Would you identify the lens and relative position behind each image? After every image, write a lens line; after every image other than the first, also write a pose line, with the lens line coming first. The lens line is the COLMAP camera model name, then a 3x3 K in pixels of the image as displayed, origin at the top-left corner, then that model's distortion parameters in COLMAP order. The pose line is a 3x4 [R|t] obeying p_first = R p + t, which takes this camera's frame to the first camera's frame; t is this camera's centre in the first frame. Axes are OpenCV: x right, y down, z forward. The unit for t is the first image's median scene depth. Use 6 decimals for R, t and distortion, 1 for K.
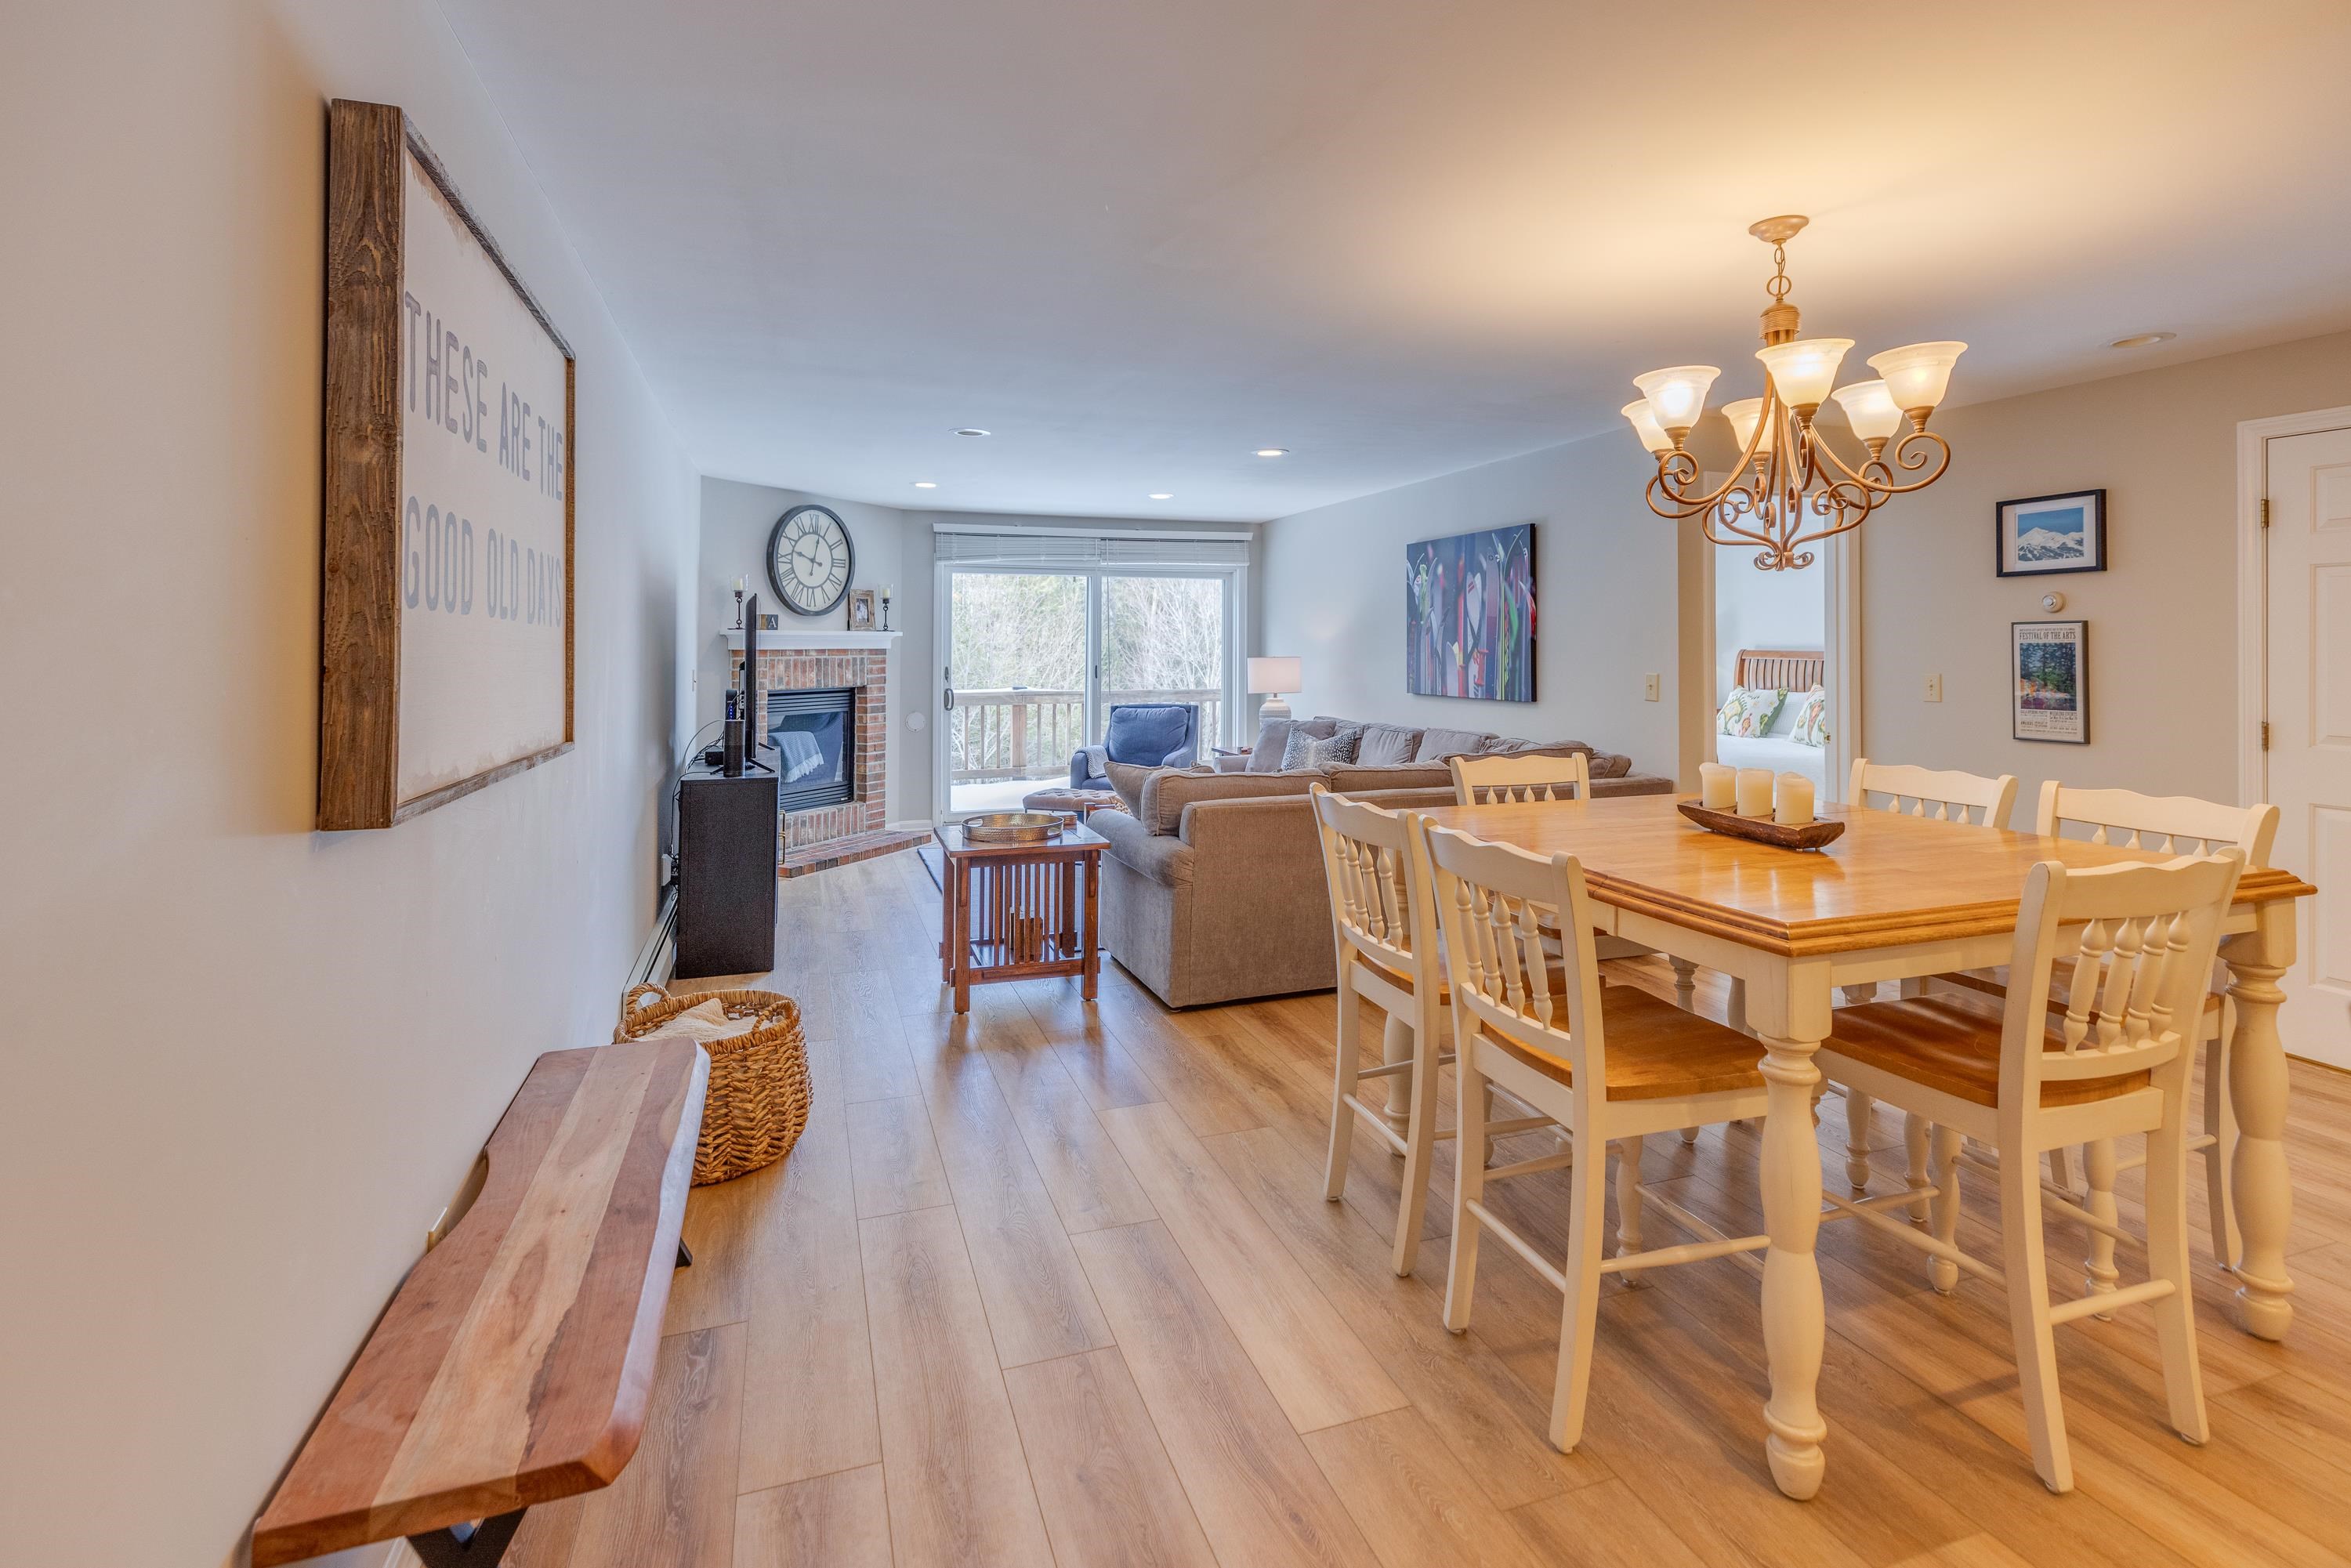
lens RADIAL K [[1111.4, 0, 1180.3], [0, 1111.4, 640.5], [0, 0, 1]] dist [0.003490, 0.000392]
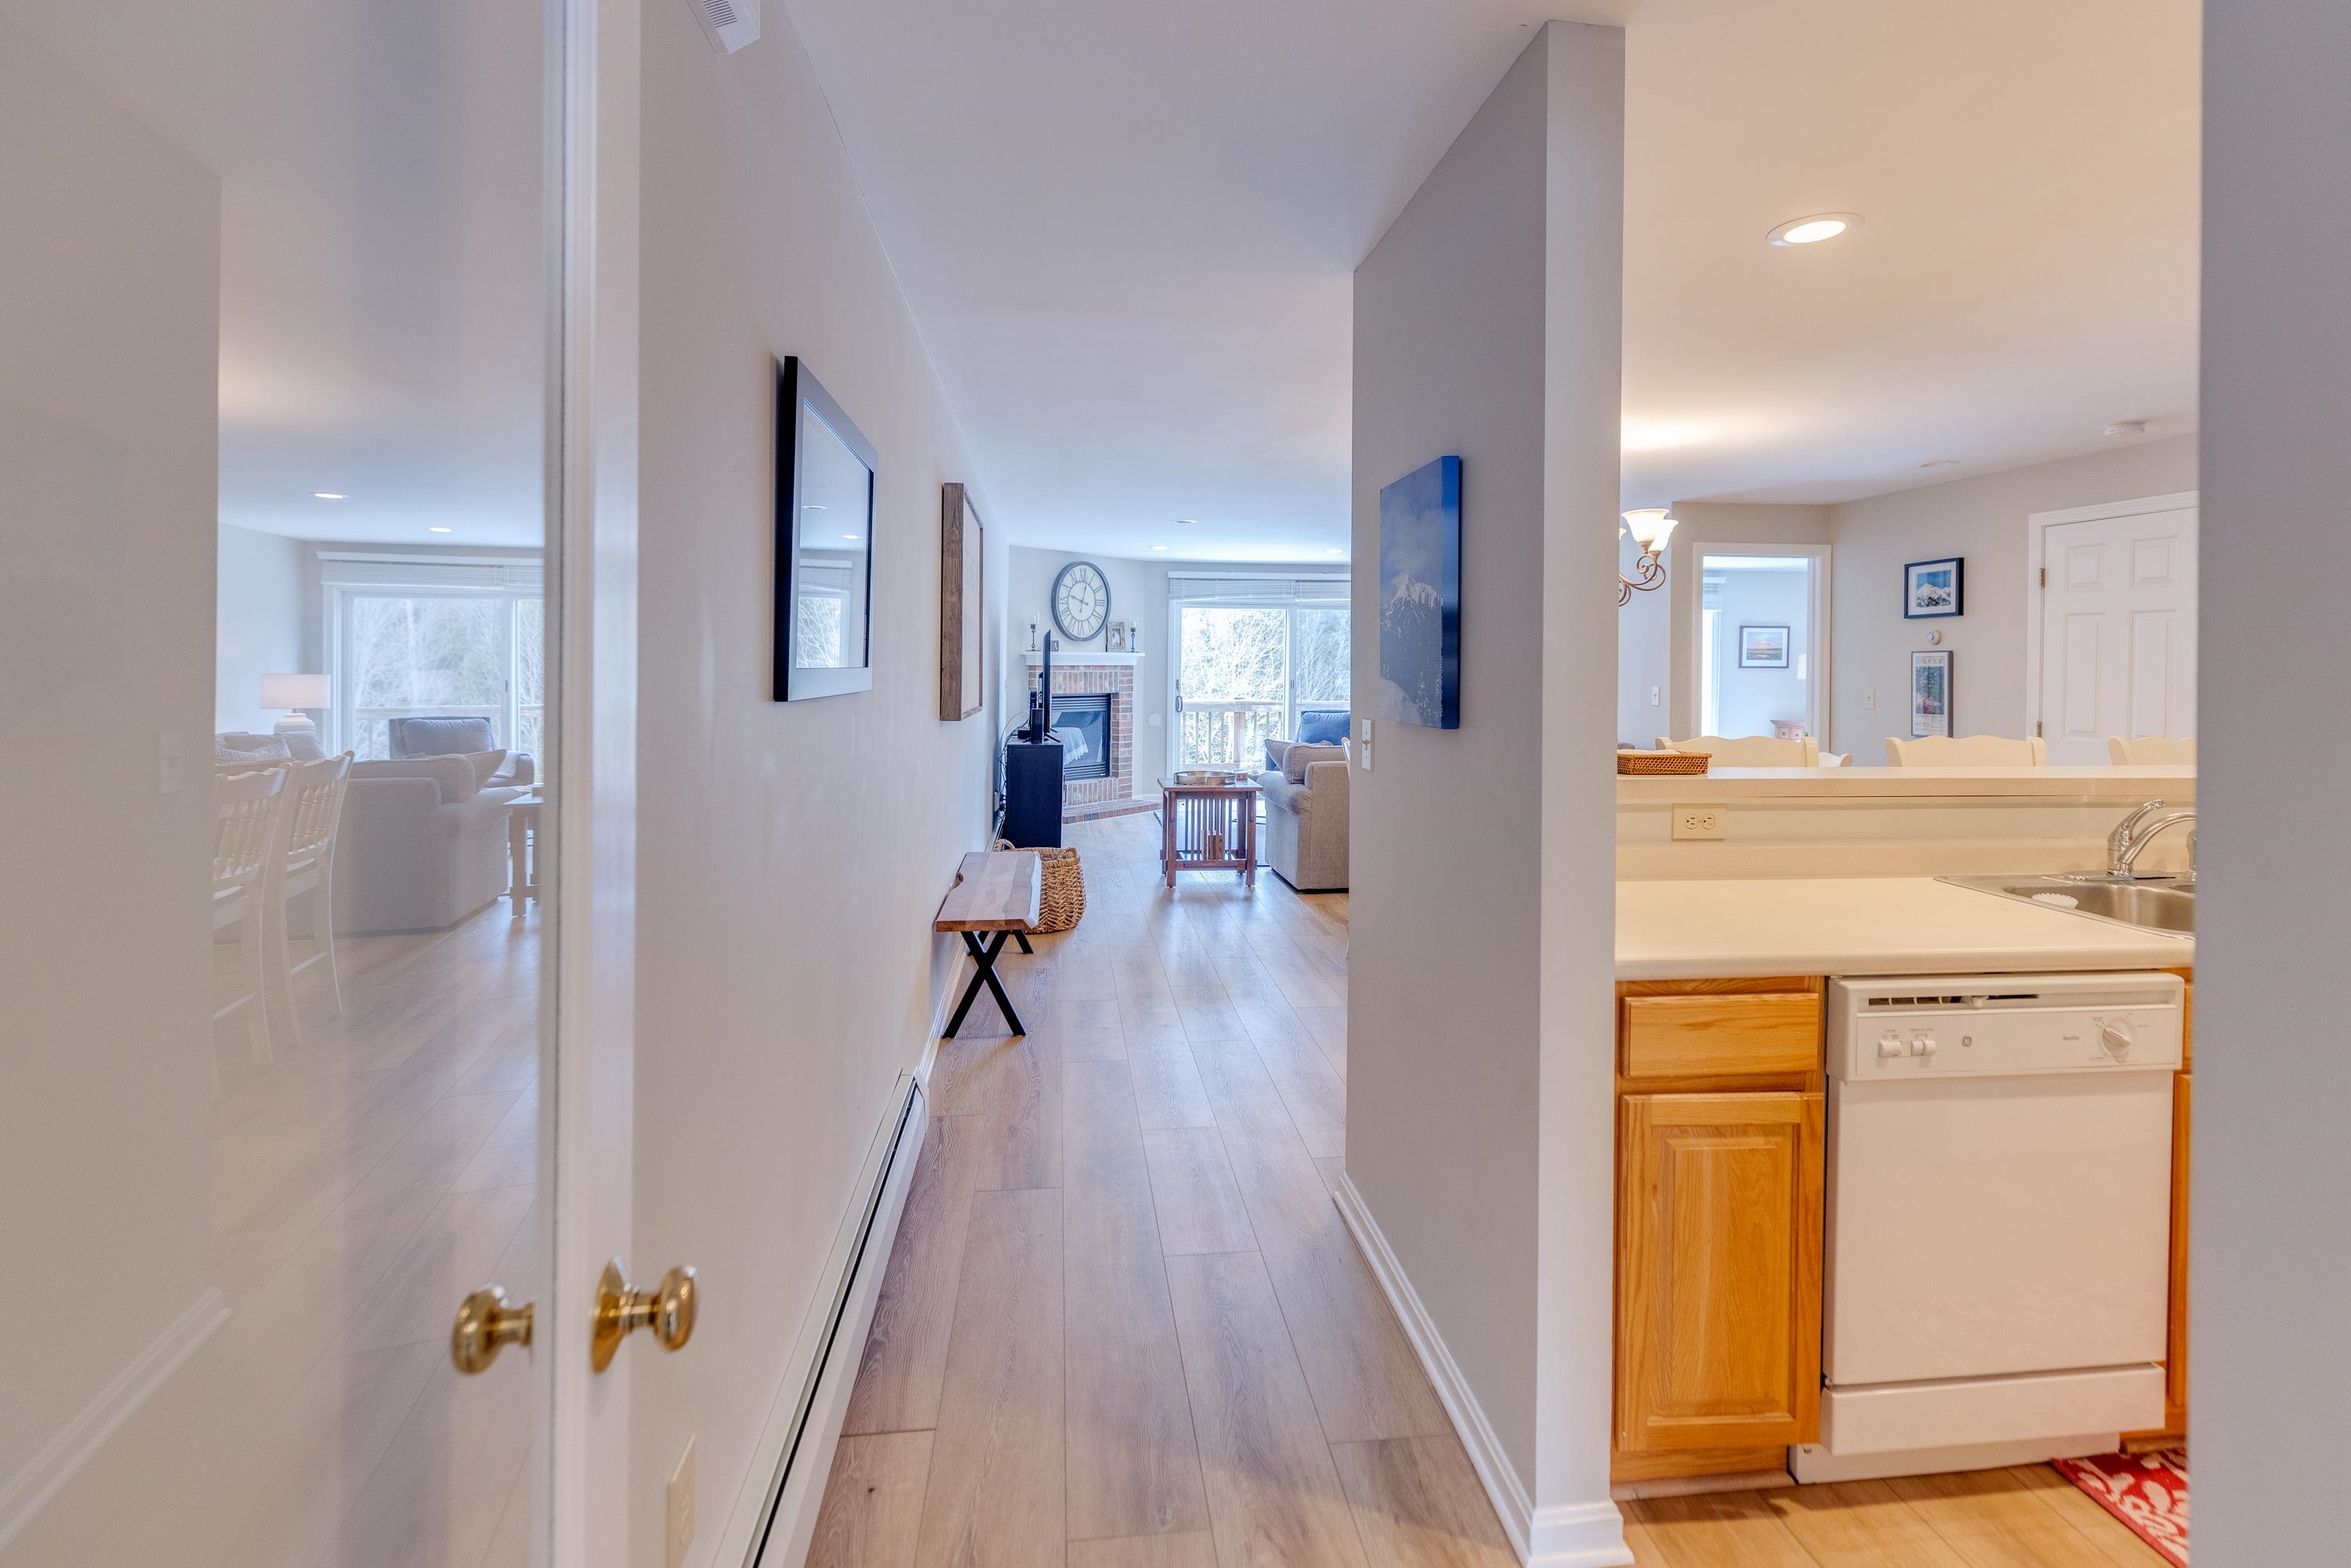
lens RADIAL K [[1115.3, 0, 1198.0], [0, 1115.3, 679.2], [0, 0, 1]] dist [-0.001902, -0.000329]
pose [[0.978284, 0.009417, -0.207055, 0.157413], [-0.005776, 0.999818, 0.018182, -0.001476], [0.207188, -0.016591, 0.978160, -0.522500]]
